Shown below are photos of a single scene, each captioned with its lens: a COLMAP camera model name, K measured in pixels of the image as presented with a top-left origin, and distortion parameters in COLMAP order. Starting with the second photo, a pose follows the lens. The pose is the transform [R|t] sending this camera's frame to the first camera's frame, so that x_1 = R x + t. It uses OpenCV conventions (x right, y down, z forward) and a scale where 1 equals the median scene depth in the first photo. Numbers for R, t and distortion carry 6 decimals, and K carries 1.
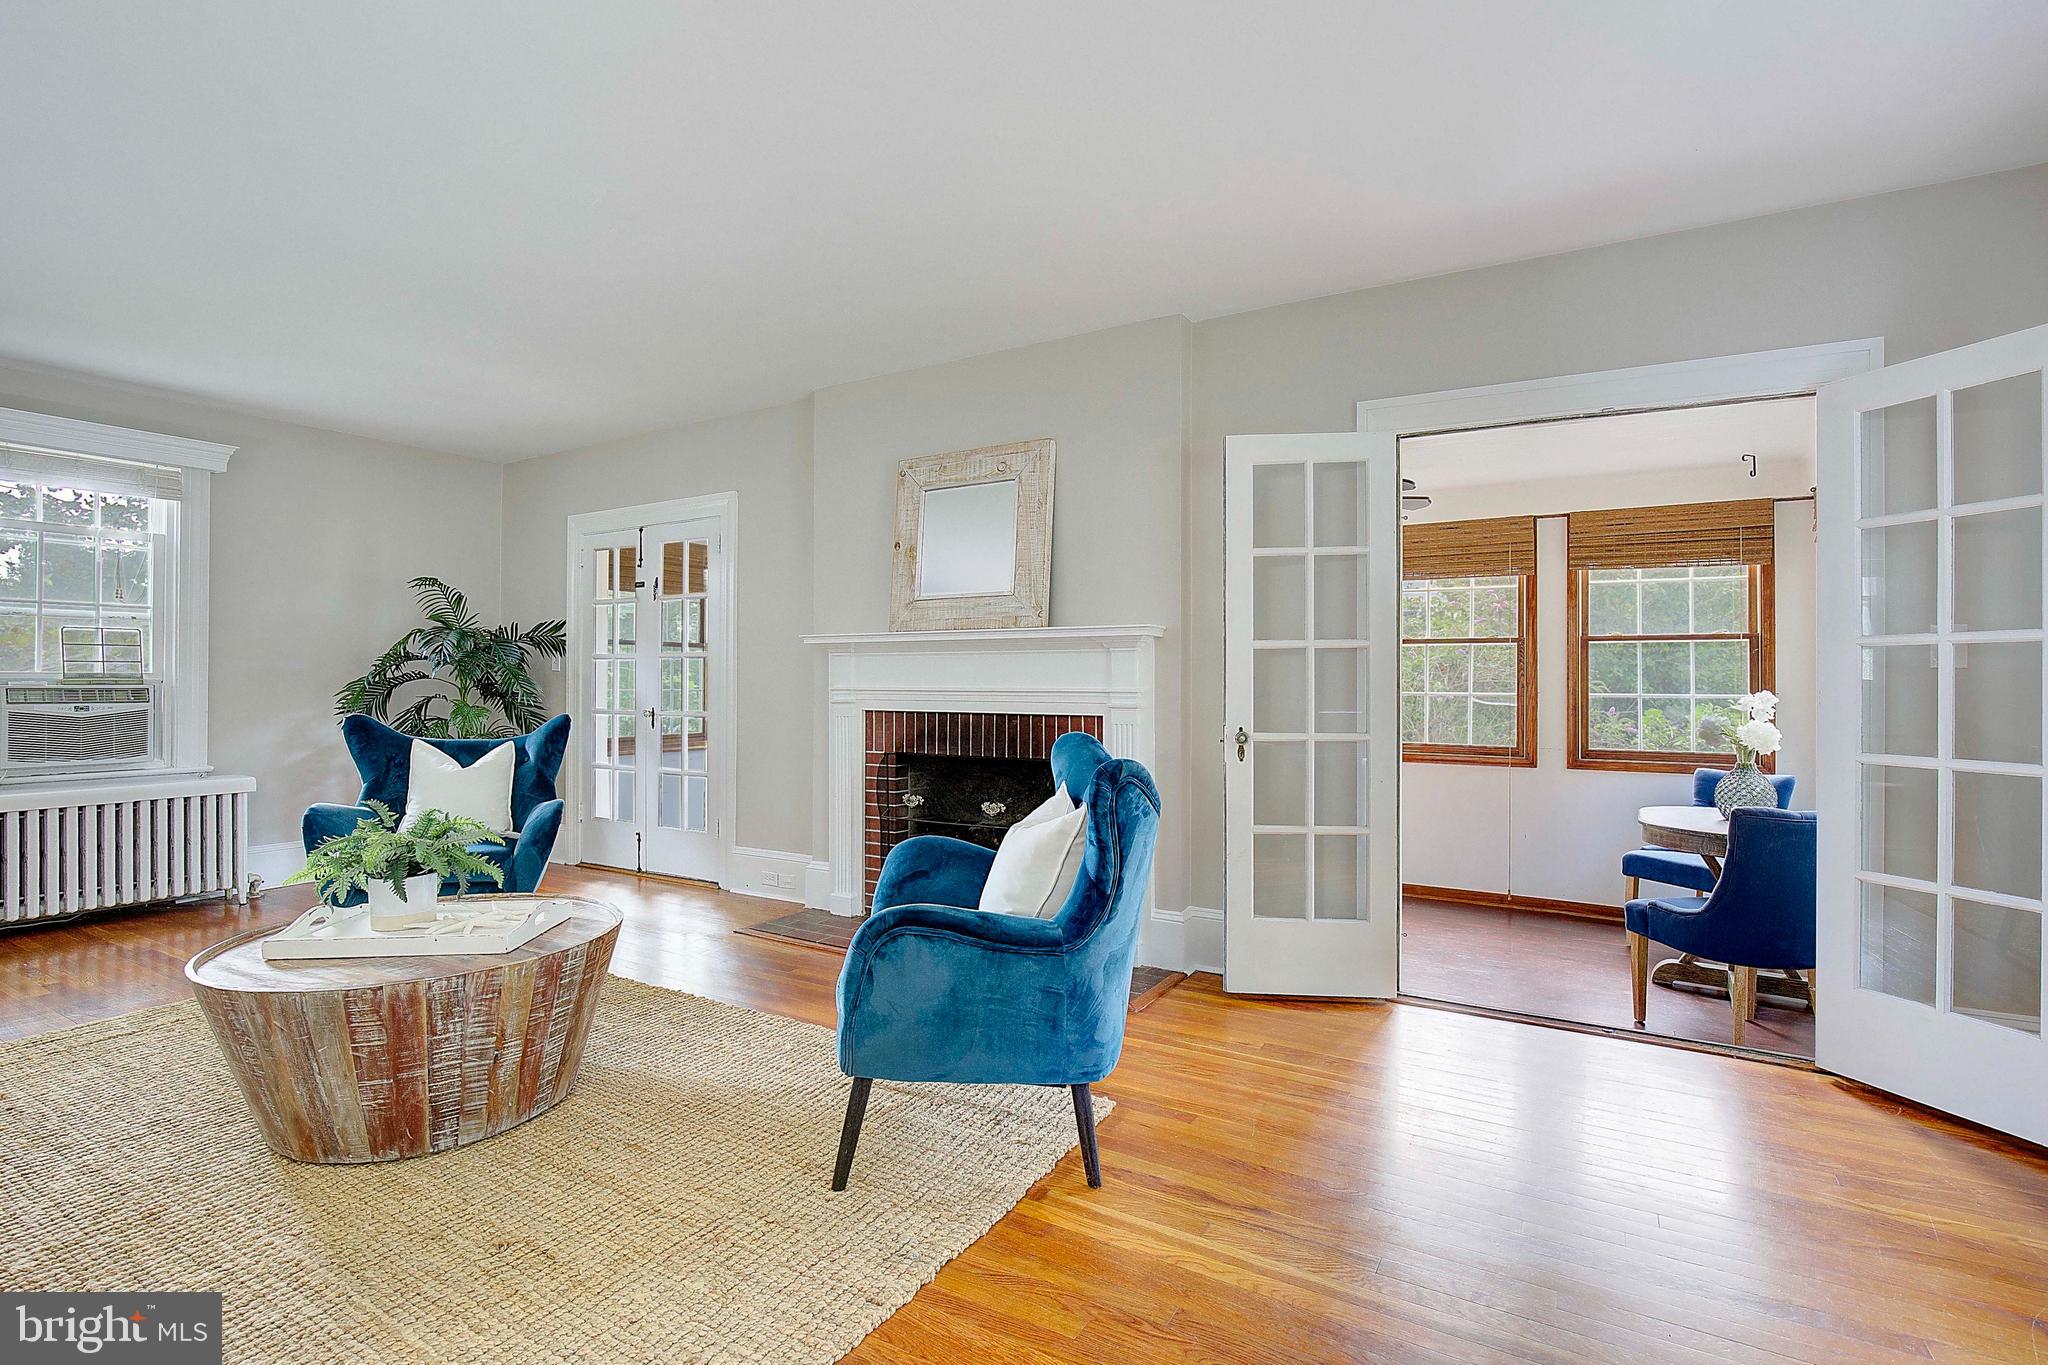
lens RADIAL K [[938.2, 0, 1032.4], [0, 938.2, 682.1], [0, 0, 1]] dist [-0.038929, 0.000167]
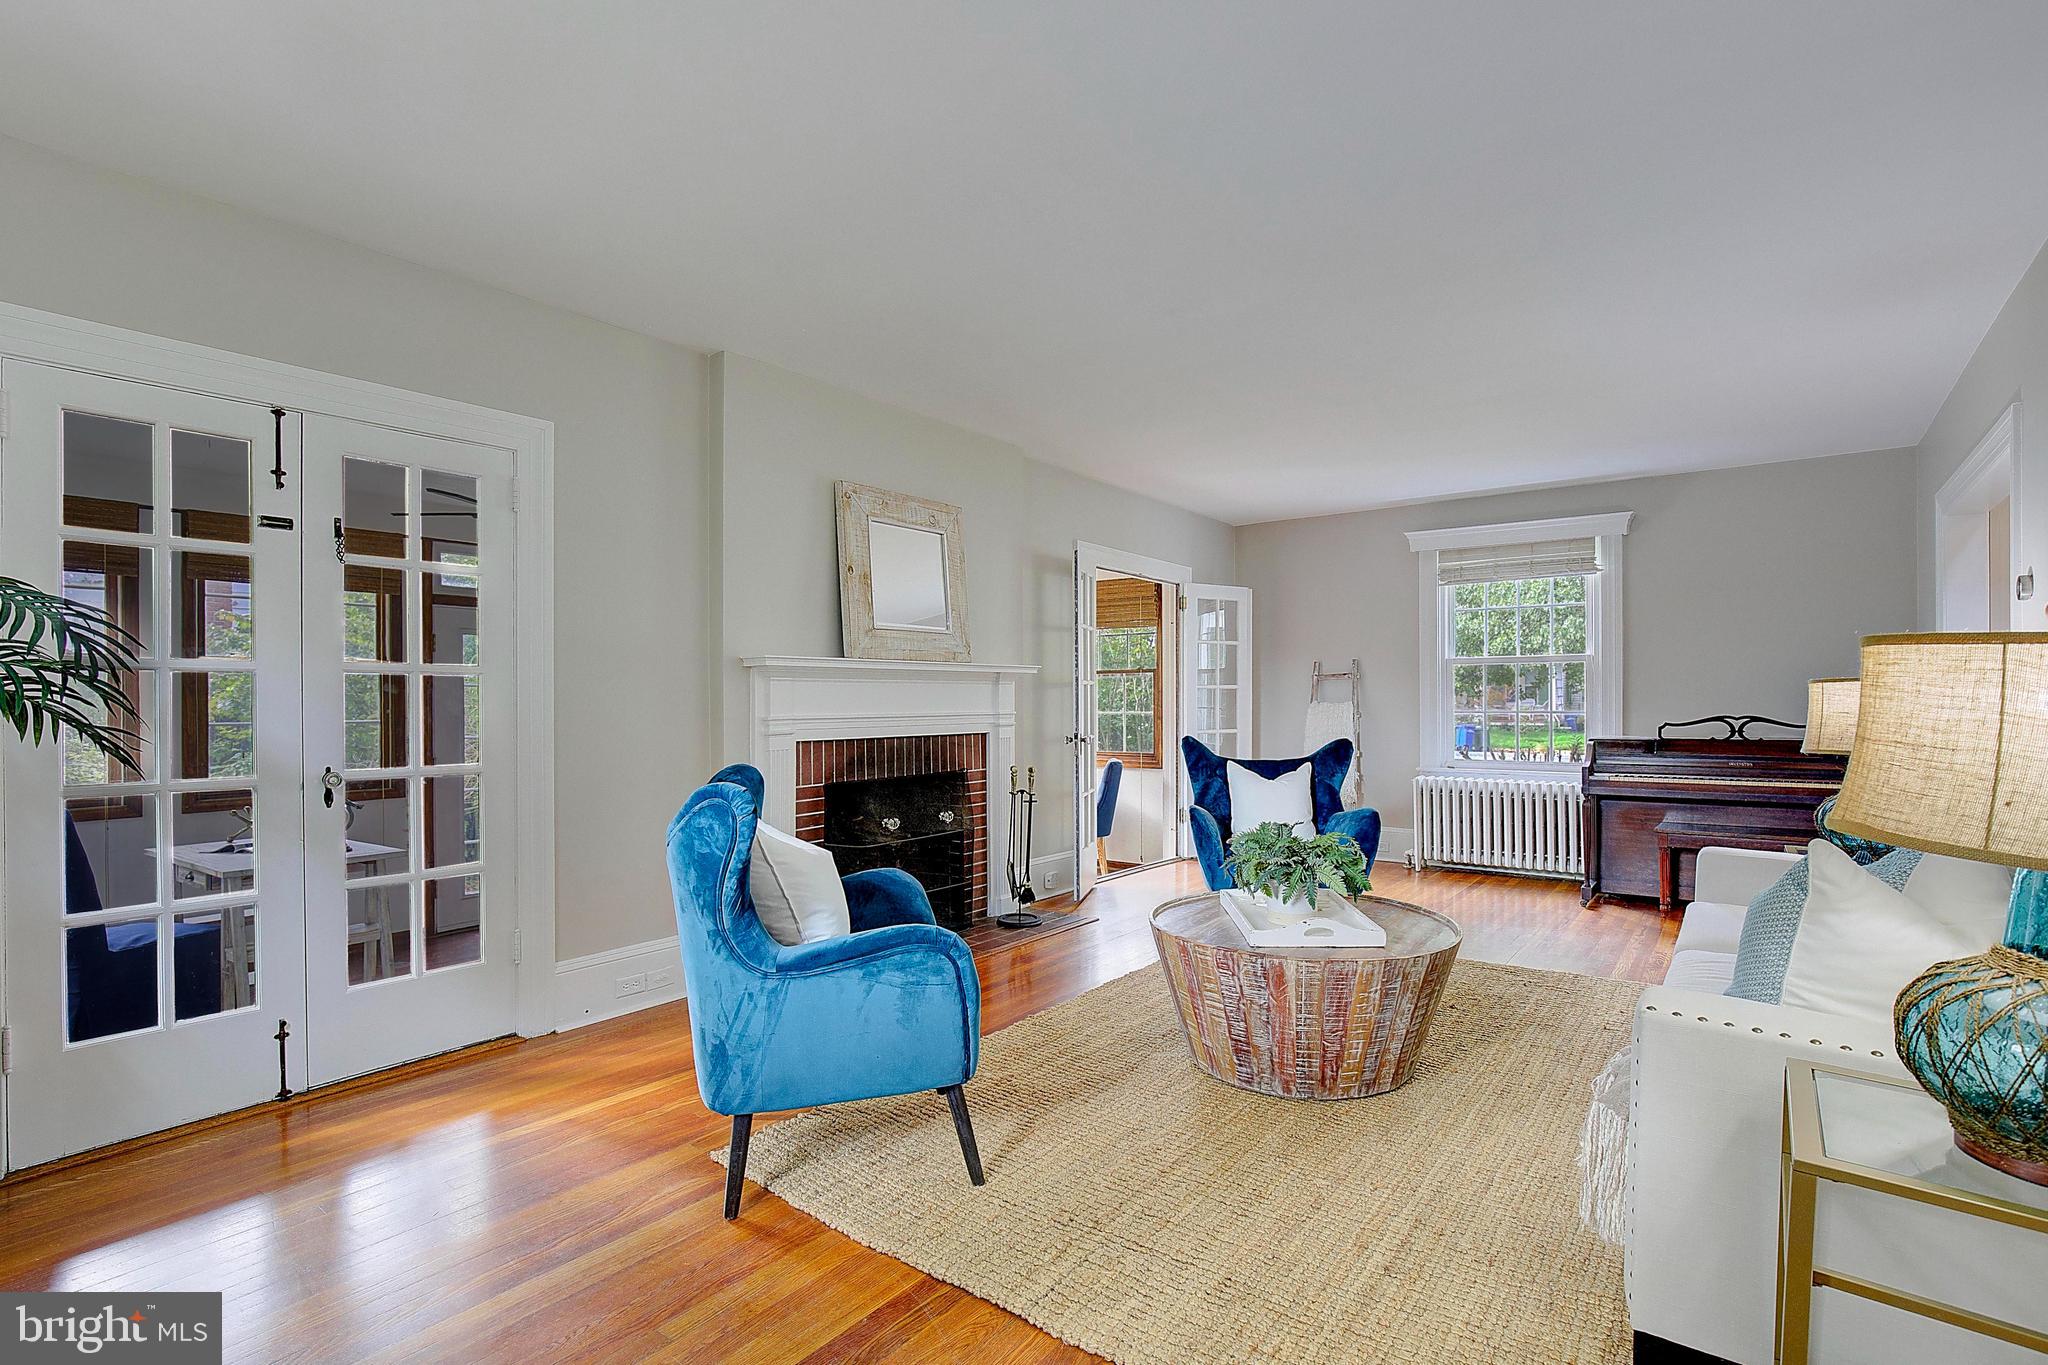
lens RADIAL K [[938.2, 0, 1032.5], [0, 938.2, 695.7], [0, 0, 1]] dist [-0.038929, 0.000167]
pose [[0.121625, -0.001150, 0.992575, -1.188422], [0.004519, 0.999990, 0.000605, -0.015420], [-0.992566, 0.004412, 0.121629, 0.759307]]
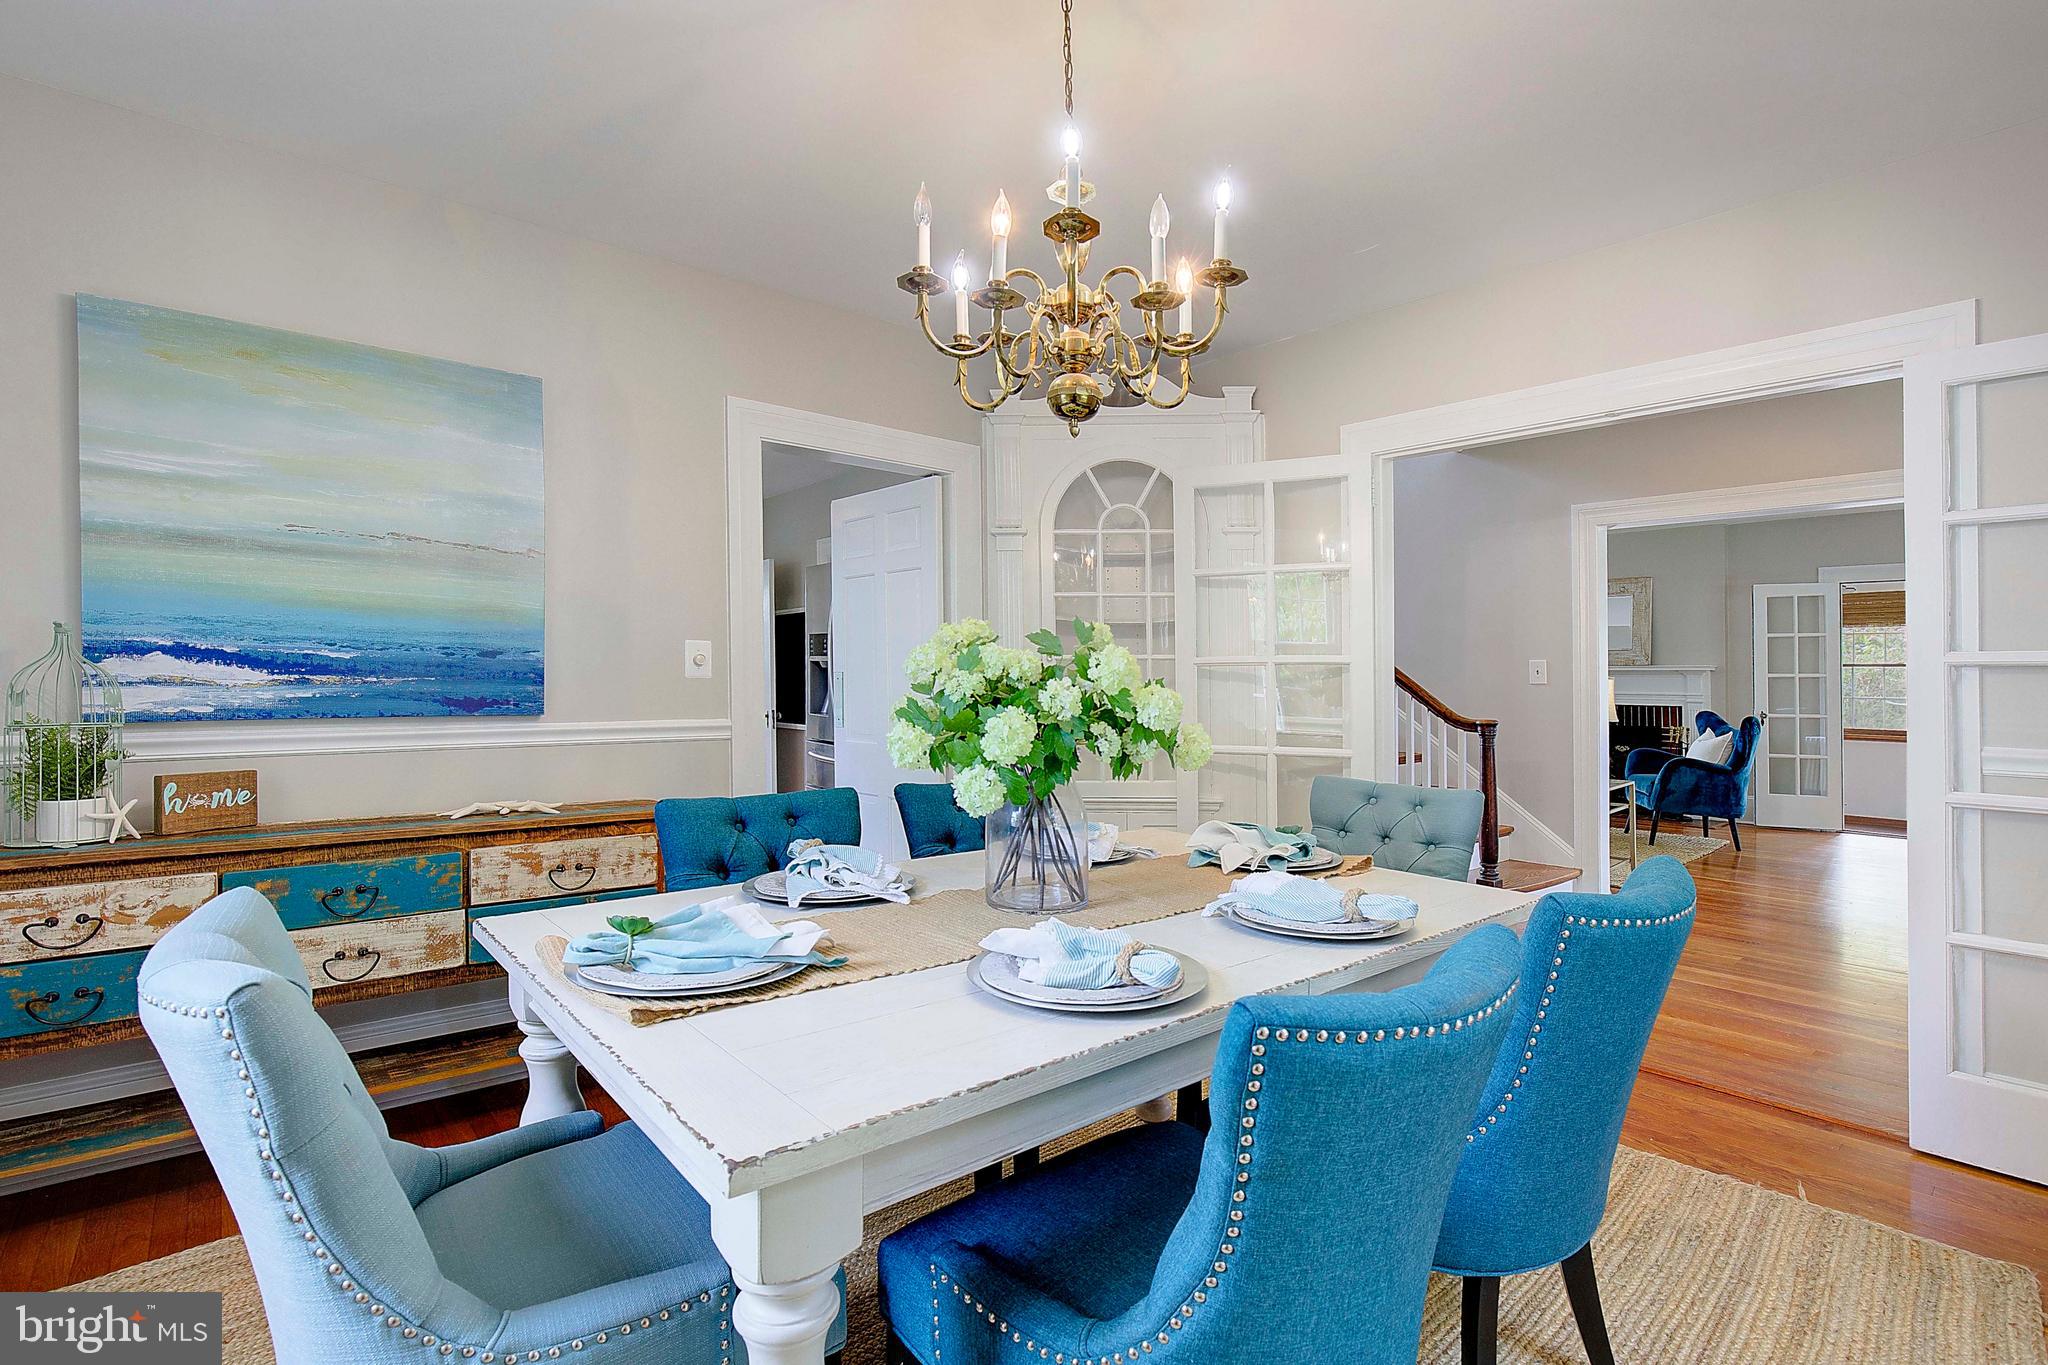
lens RADIAL K [[938.2, 0, 1036.9], [0, 938.2, 671.2], [0, 0, 1]] dist [-0.038929, 0.000167]
pose [[0.948057, -0.002097, -0.318094, -0.634714], [-0.002845, 0.999882, -0.015071, -0.009324], [0.318089, 0.015194, 0.947939, -1.436218]]
